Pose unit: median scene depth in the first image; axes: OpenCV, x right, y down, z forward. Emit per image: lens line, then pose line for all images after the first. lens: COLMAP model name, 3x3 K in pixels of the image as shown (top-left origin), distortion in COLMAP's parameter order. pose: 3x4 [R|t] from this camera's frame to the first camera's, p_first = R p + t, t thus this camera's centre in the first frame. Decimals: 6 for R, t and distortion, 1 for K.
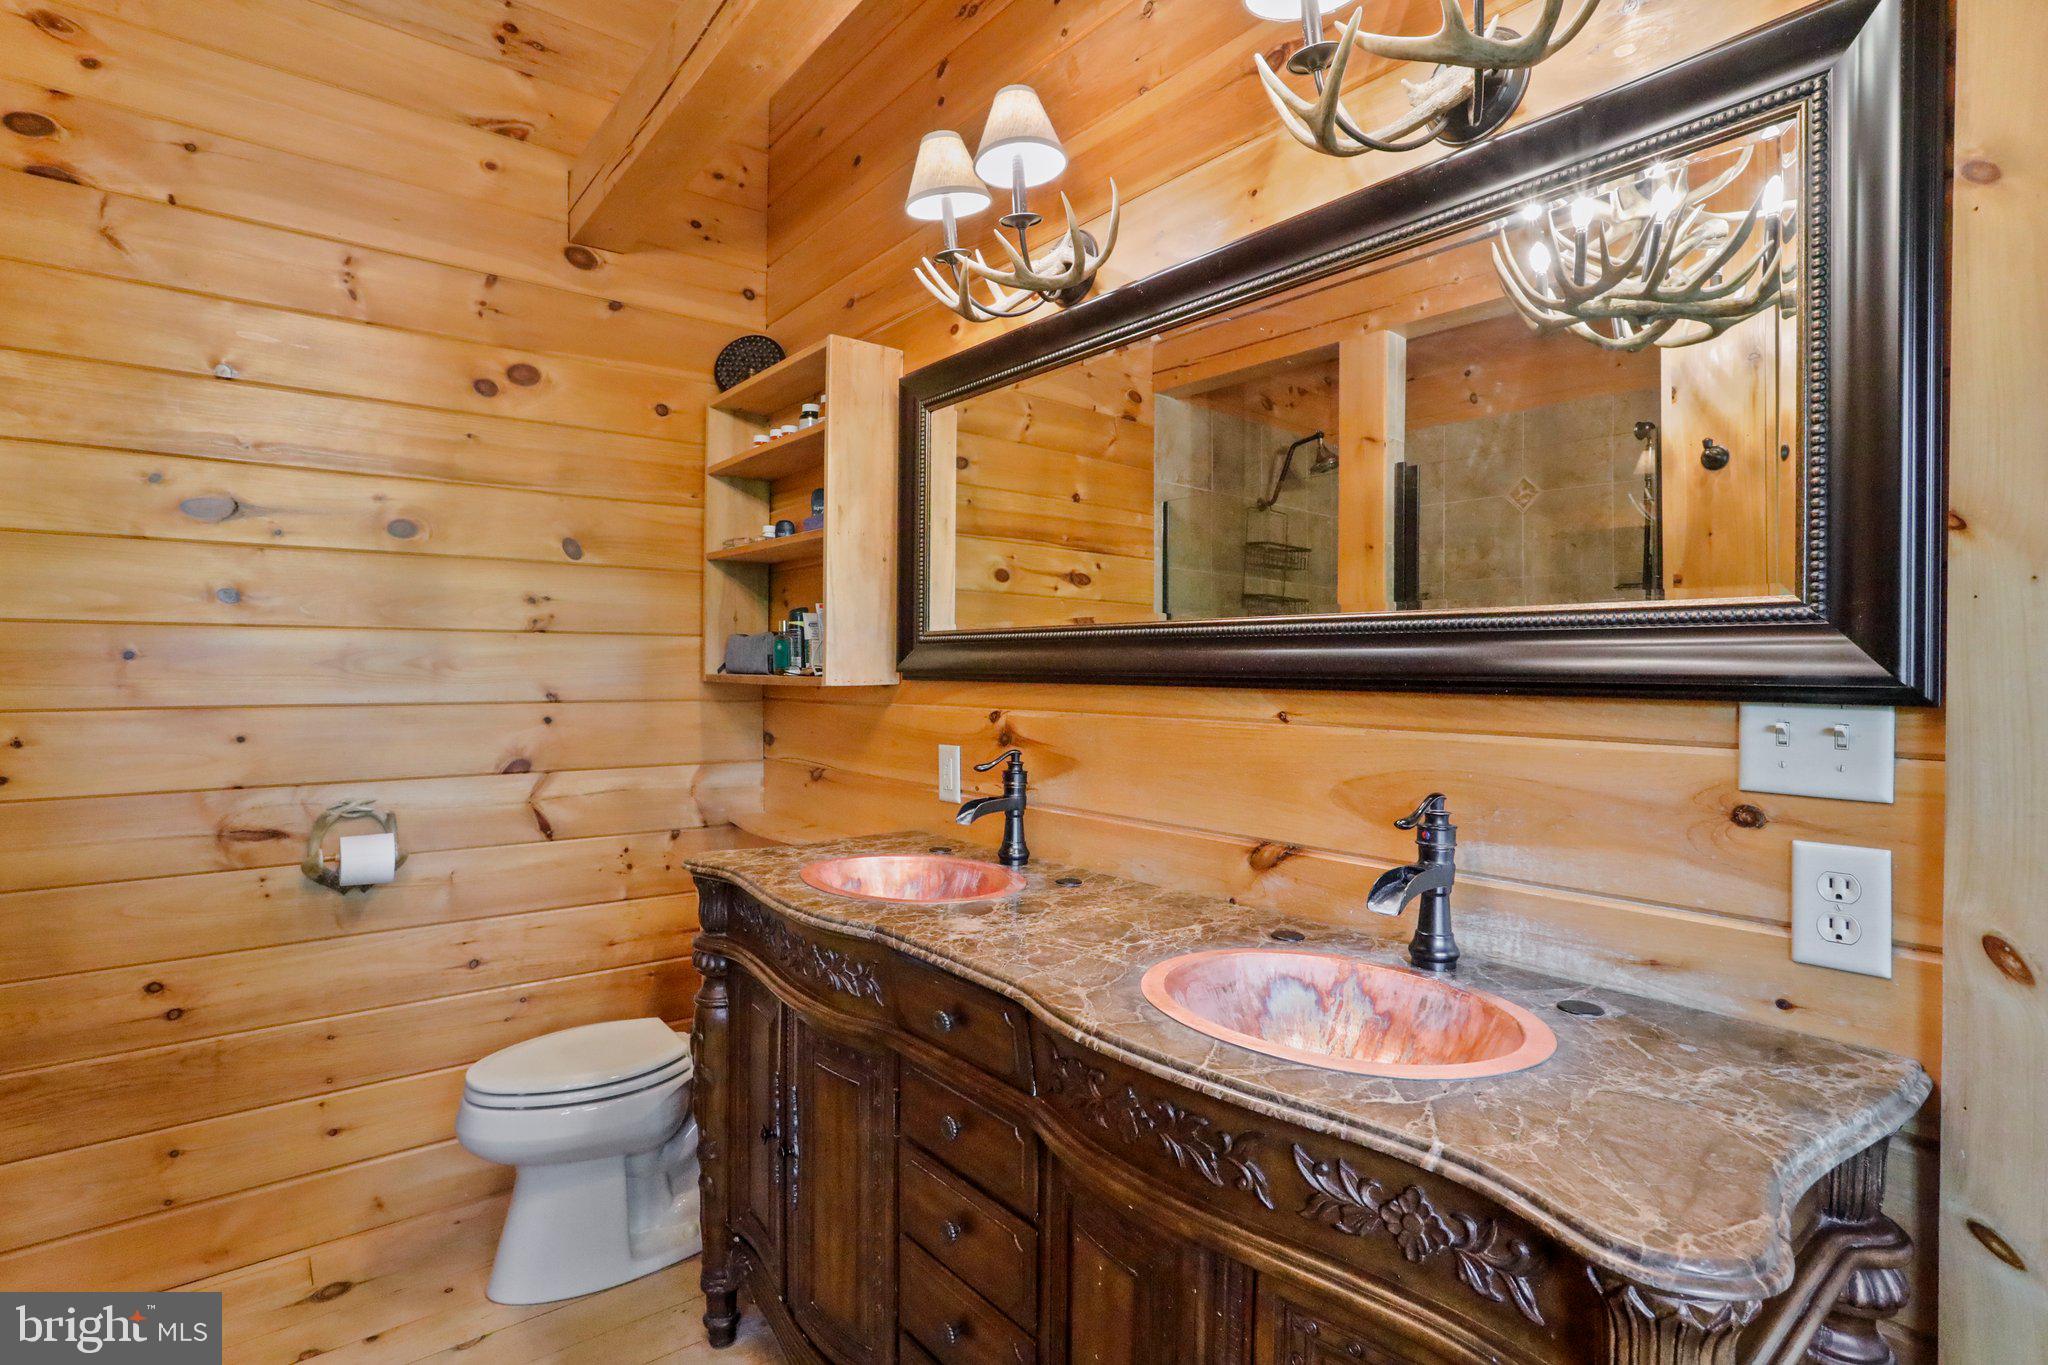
lens RADIAL K [[987.4, 0, 1028.9], [0, 987.4, 673.9], [0, 0, 1]] dist [-0.046006, 0.014498]
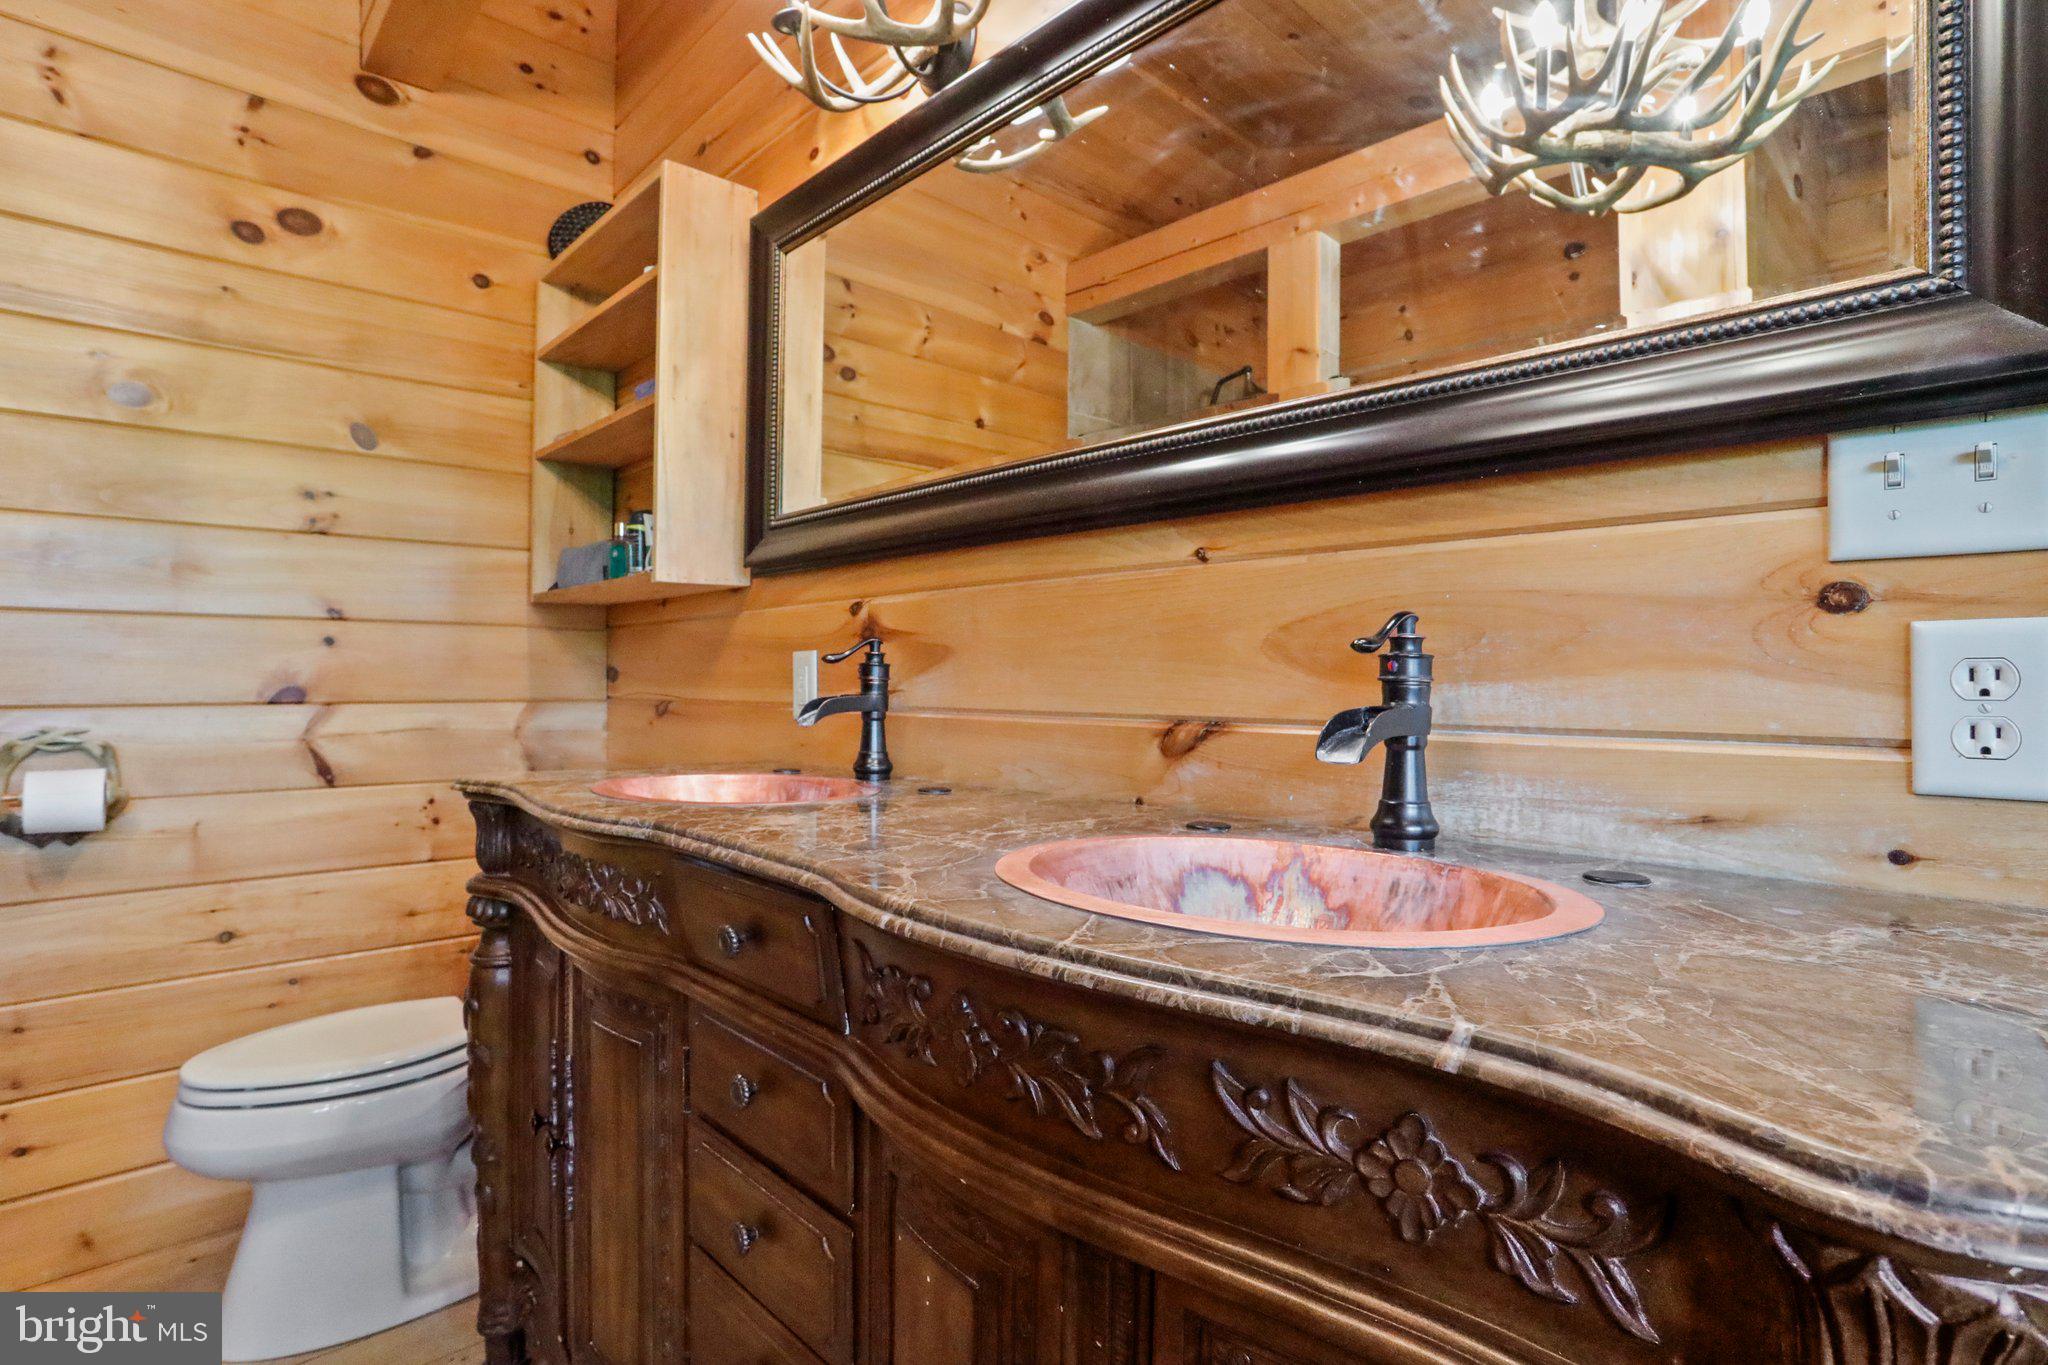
lens RADIAL K [[987.4, 0, 1033.1], [0, 987.4, 683.1], [0, 0, 1]] dist [-0.046006, 0.014498]
pose [[0.997328, -0.000672, 0.073047, 0.054057], [0.001317, 0.999961, -0.008790, 0.118034], [-0.073038, 0.008862, 0.997290, 0.184980]]
